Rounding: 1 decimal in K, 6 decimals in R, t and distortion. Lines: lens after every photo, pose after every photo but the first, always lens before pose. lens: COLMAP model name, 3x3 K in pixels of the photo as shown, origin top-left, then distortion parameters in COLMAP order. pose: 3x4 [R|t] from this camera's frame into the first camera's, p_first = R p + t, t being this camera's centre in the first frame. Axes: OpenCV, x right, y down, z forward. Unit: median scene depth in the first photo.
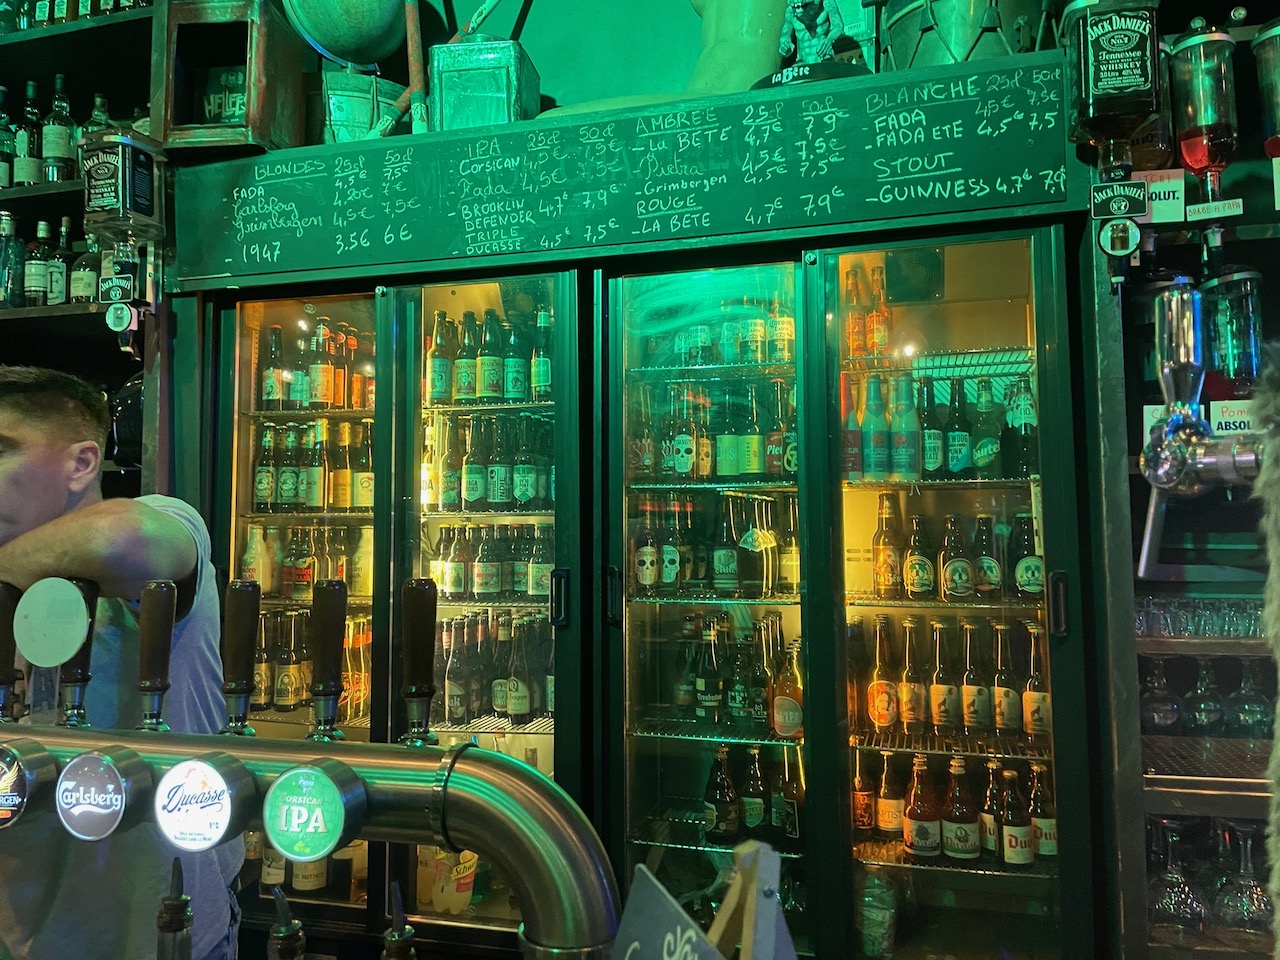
lens RADIAL K [[997.5, 0, 643.1], [0, 997.5, 465.6], [0, 0, 1]] dist [0.061467, -0.016902]
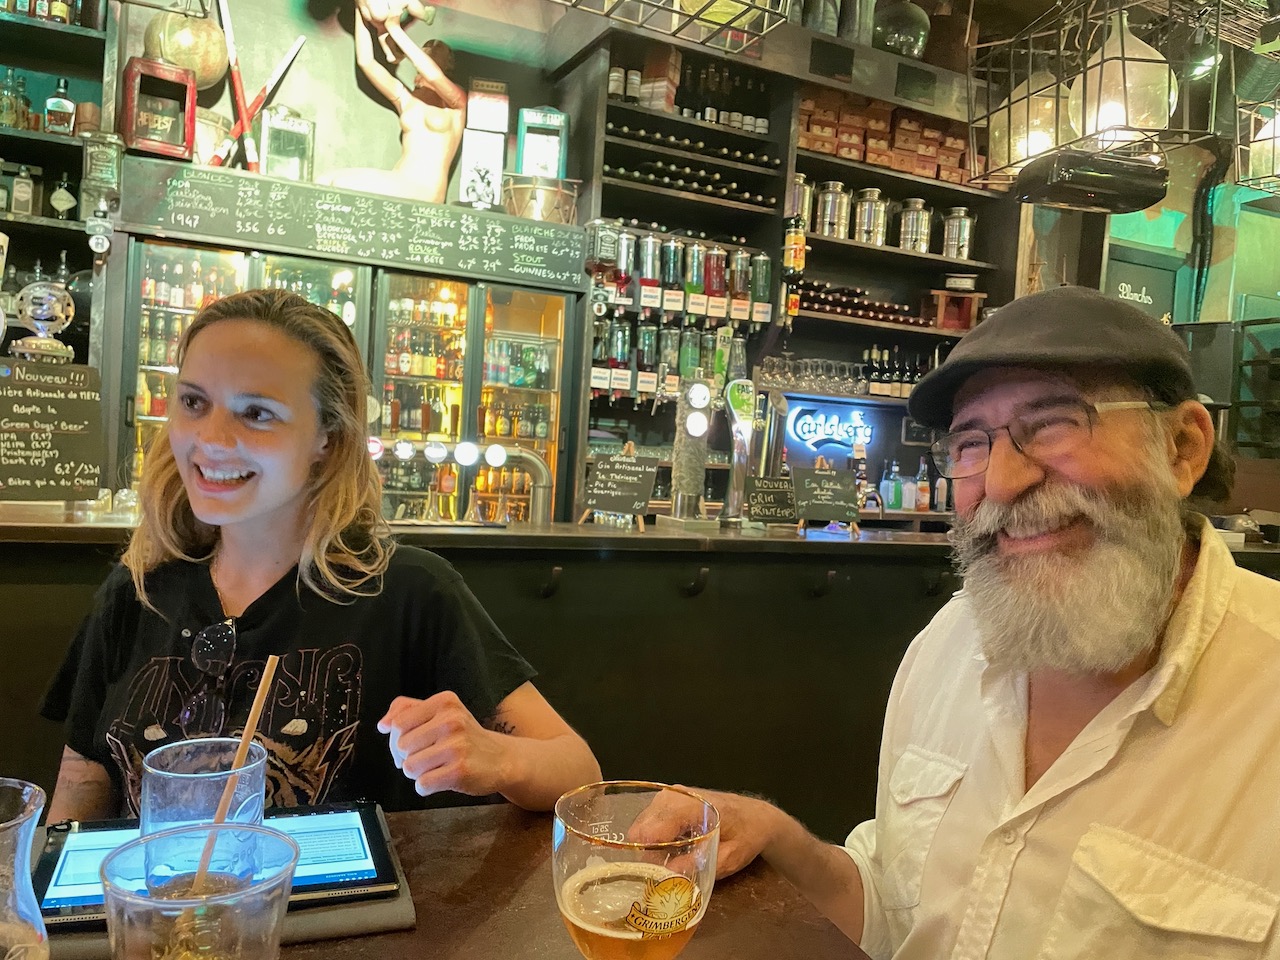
lens RADIAL K [[997.5, 0, 637.9], [0, 997.5, 478.6], [0, 0, 1]] dist [0.061467, -0.016902]
pose [[0.758993, 0.035530, 0.650128, -1.010236], [-0.111514, 0.990850, 0.076037, 0.015370], [-0.641478, -0.130210, 0.756010, -1.001095]]
